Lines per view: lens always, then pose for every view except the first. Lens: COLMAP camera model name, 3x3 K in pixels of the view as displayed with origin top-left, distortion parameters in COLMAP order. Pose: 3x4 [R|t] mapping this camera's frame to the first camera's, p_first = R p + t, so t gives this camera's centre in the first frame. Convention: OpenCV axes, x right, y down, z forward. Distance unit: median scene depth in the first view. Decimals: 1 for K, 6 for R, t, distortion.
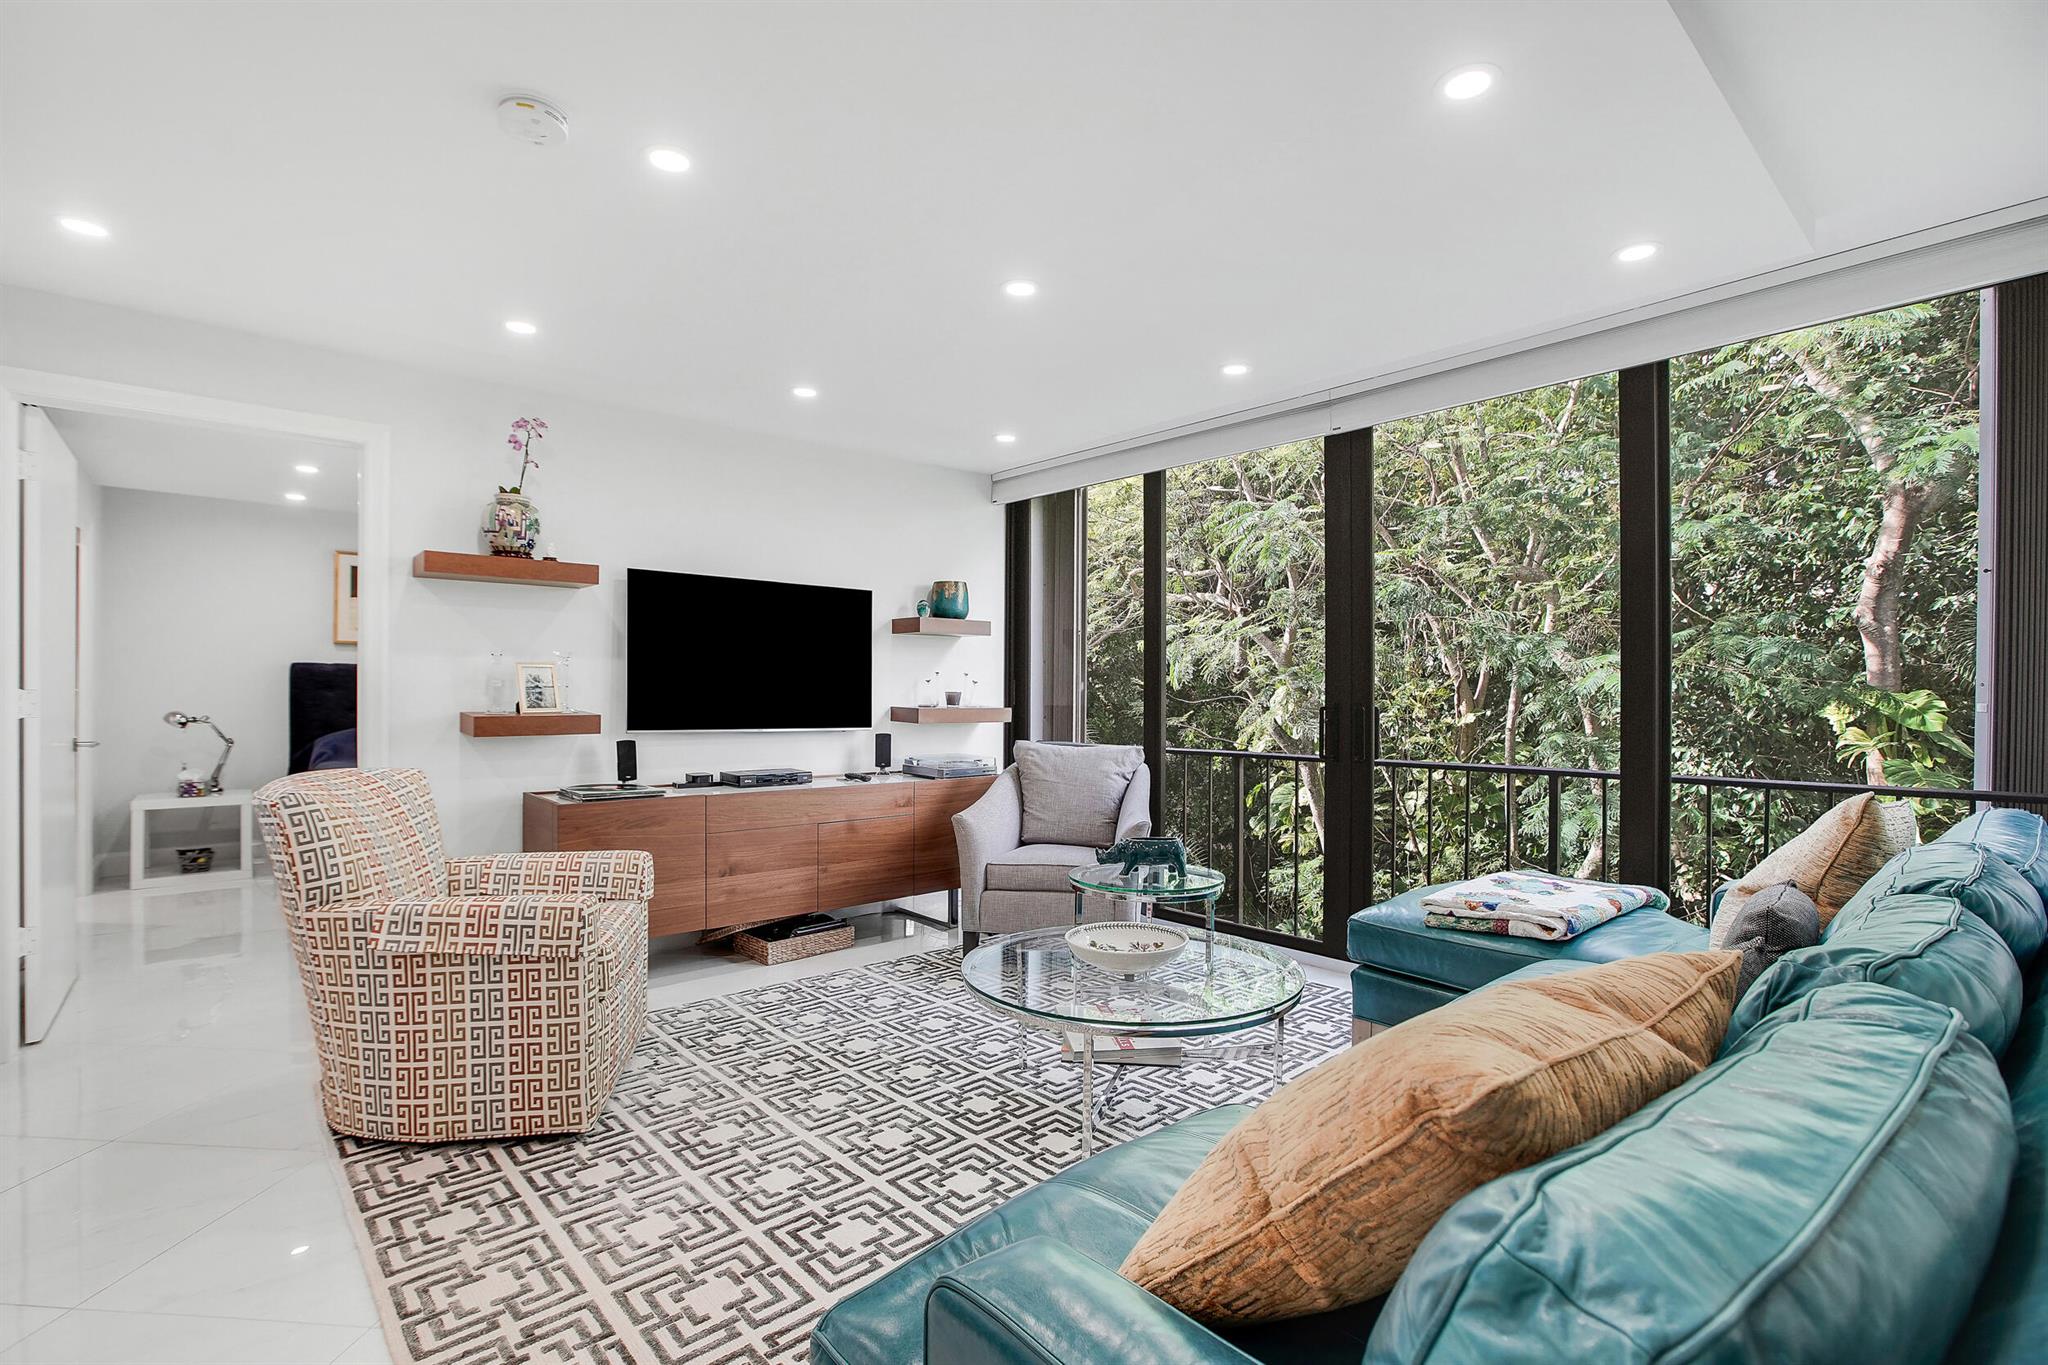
lens RADIAL K [[956.3, 0, 1015.4], [0, 956.3, 686.8], [0, 0, 1]] dist [-0.034919, 0.010796]
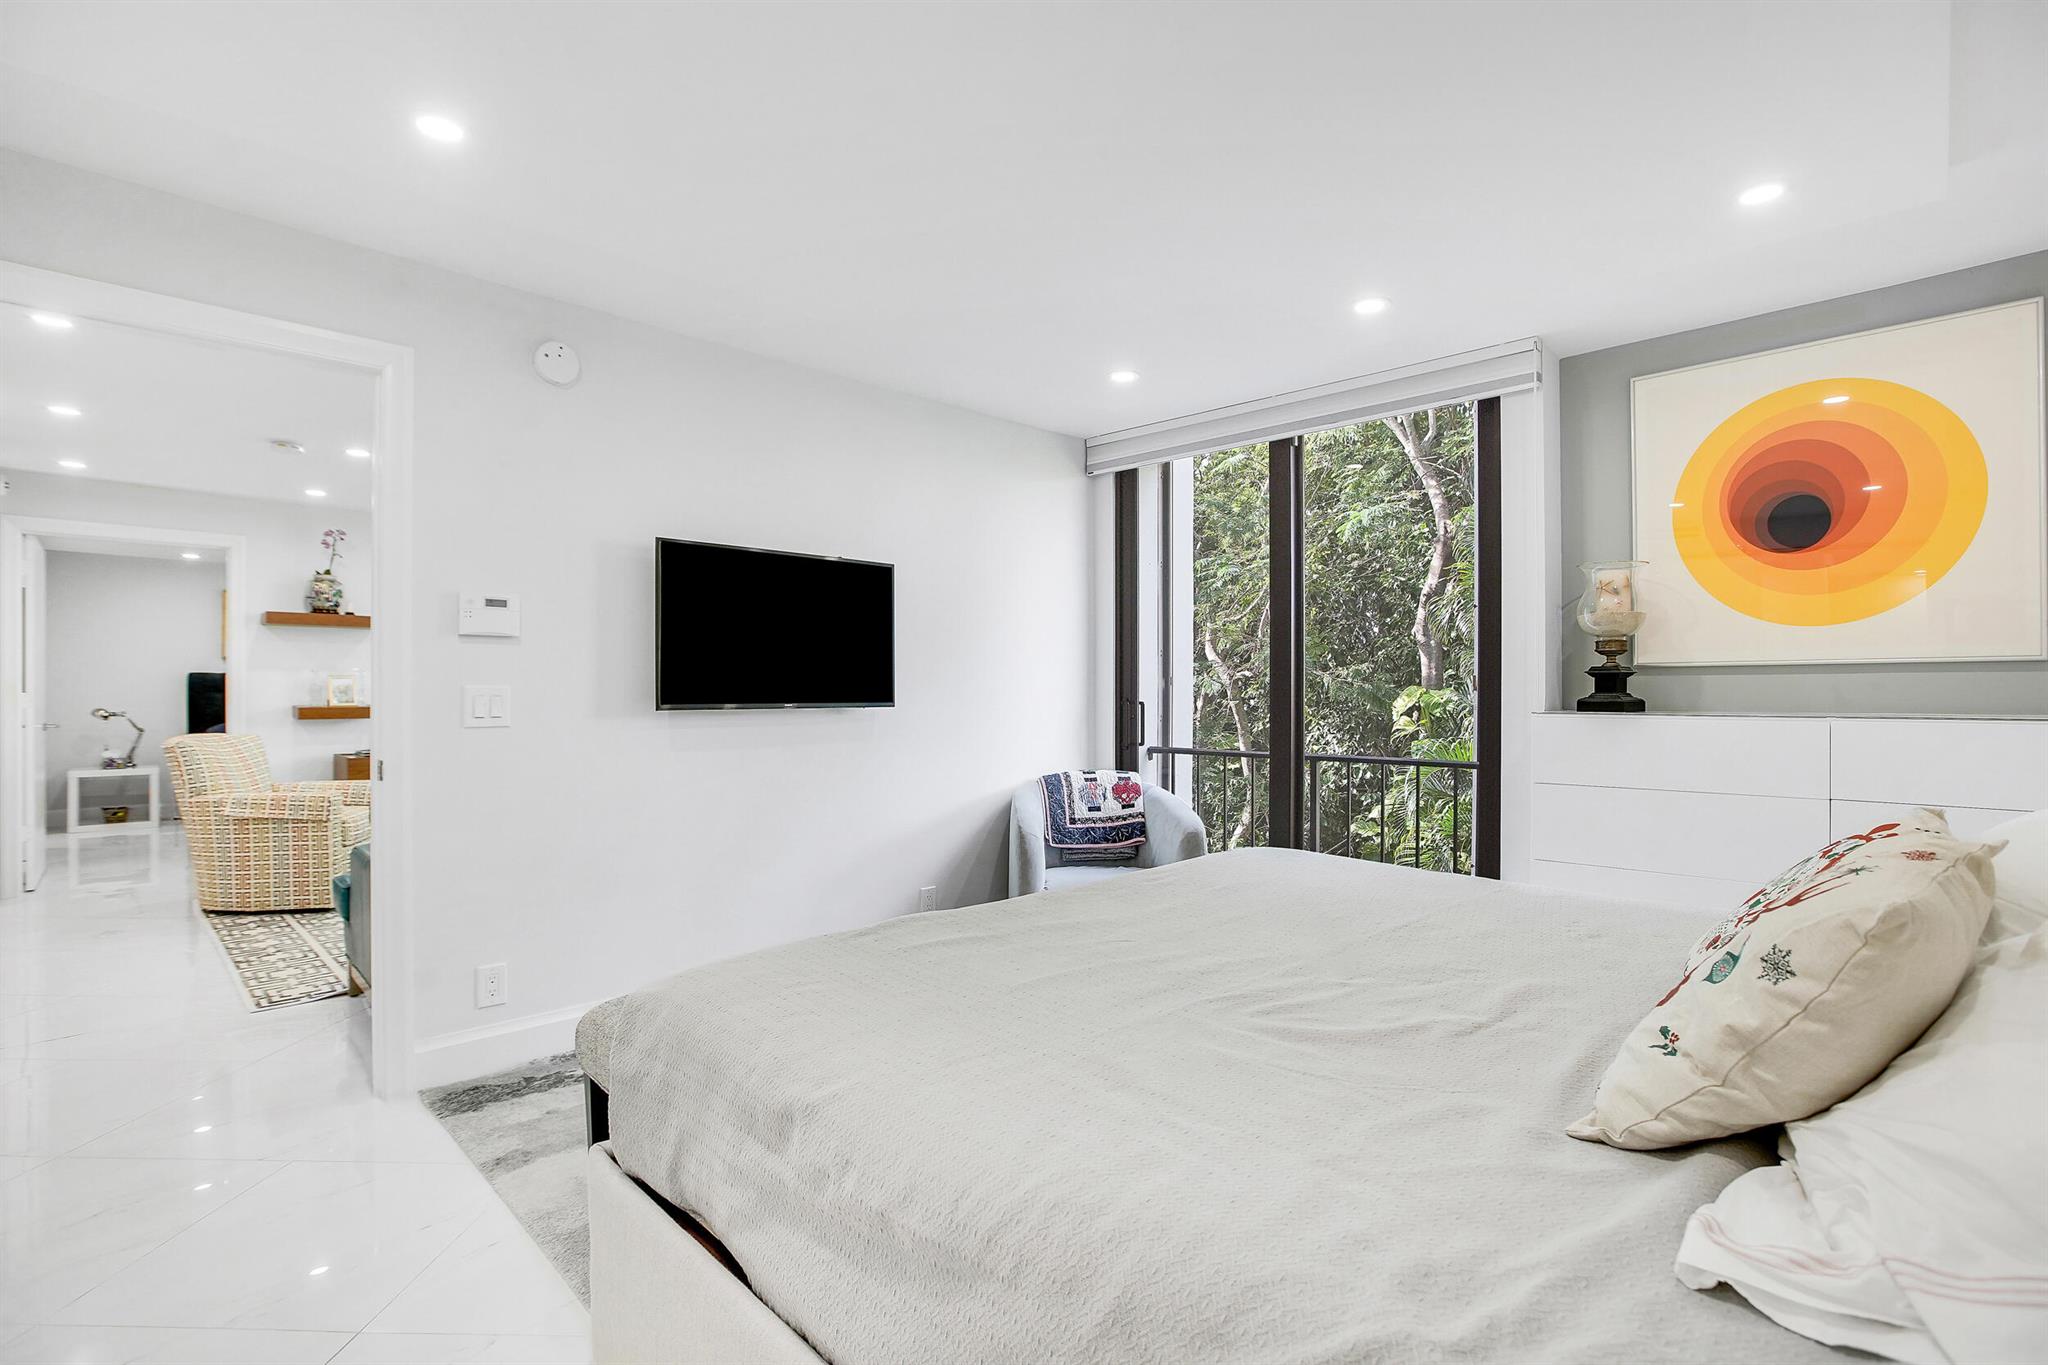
lens RADIAL K [[915.9, 0, 1024.0], [0, 915.9, 682.5], [0, 0, 1]] dist [-0.043814, 0.008494]
pose [[0.995483, -0.003169, 0.094885, 0.453385], [0.003693, 0.999979, -0.005344, -0.000427], [-0.094866, 0.005670, 0.995474, -0.569034]]
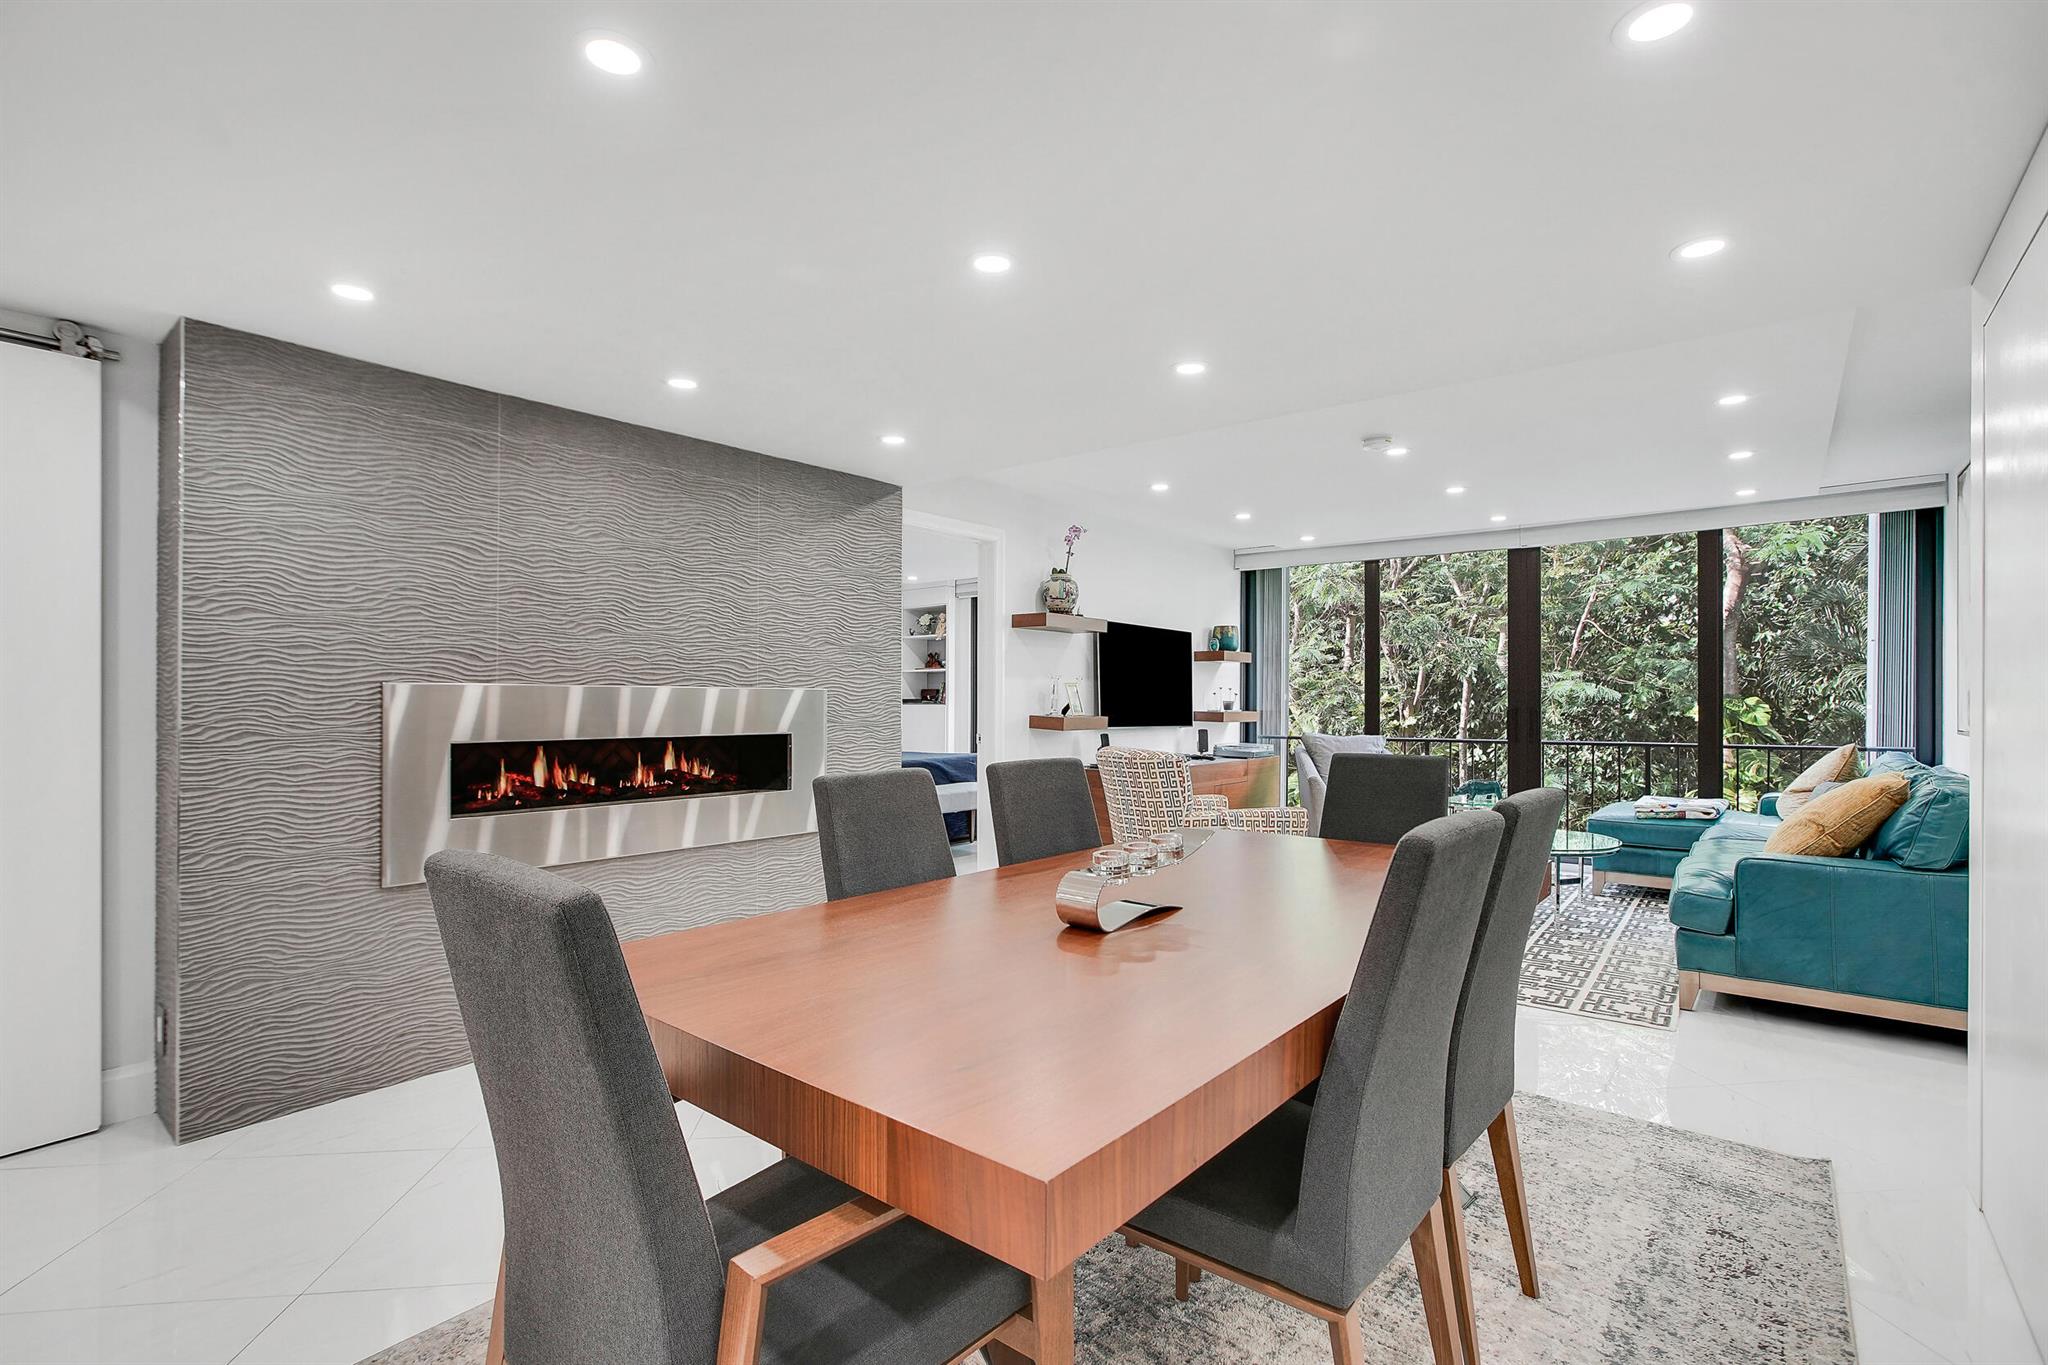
lens RADIAL K [[935.3, 0, 1015.9], [0, 935.3, 702.5], [0, 0, 1]] dist [-0.038990, 0.010422]
pose [[0.985475, -0.002455, 0.169805, -0.712753], [0.001347, 0.999977, 0.006641, -0.002528], [-0.169818, -0.006316, 0.985455, -0.407764]]
